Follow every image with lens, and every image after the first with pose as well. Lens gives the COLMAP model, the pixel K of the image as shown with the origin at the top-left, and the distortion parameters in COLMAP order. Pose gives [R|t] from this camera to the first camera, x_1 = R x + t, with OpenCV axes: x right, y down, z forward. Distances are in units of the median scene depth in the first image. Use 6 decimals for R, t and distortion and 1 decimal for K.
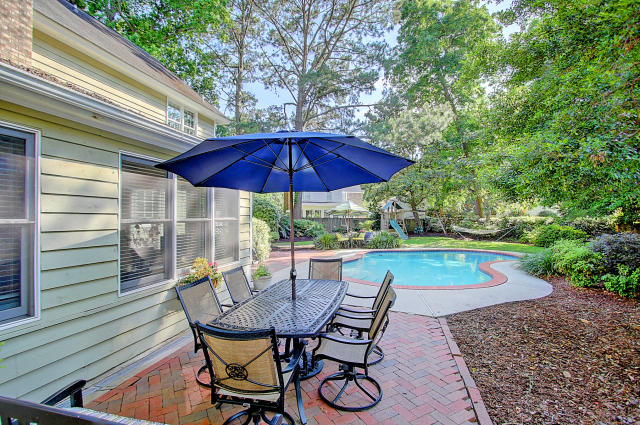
lens RADIAL K [[297.1, 0, 319.2], [0, 297.1, 214.4], [0, 0, 1]] dist [-0.029475, 0.002179]
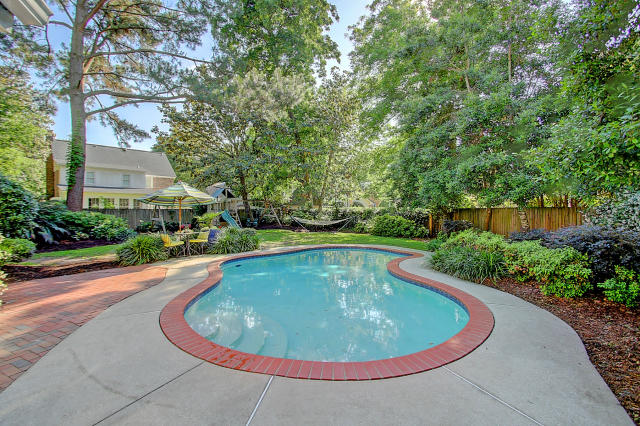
lens RADIAL K [[297.1, 0, 323.8], [0, 297.1, 211.5], [0, 0, 1]] dist [-0.029475, 0.002179]
pose [[0.798263, -0.009618, 0.602233, -0.021969], [-0.003521, 0.999781, 0.020633, 0.001921], [-0.602299, -0.018591, 0.798054, 0.178725]]
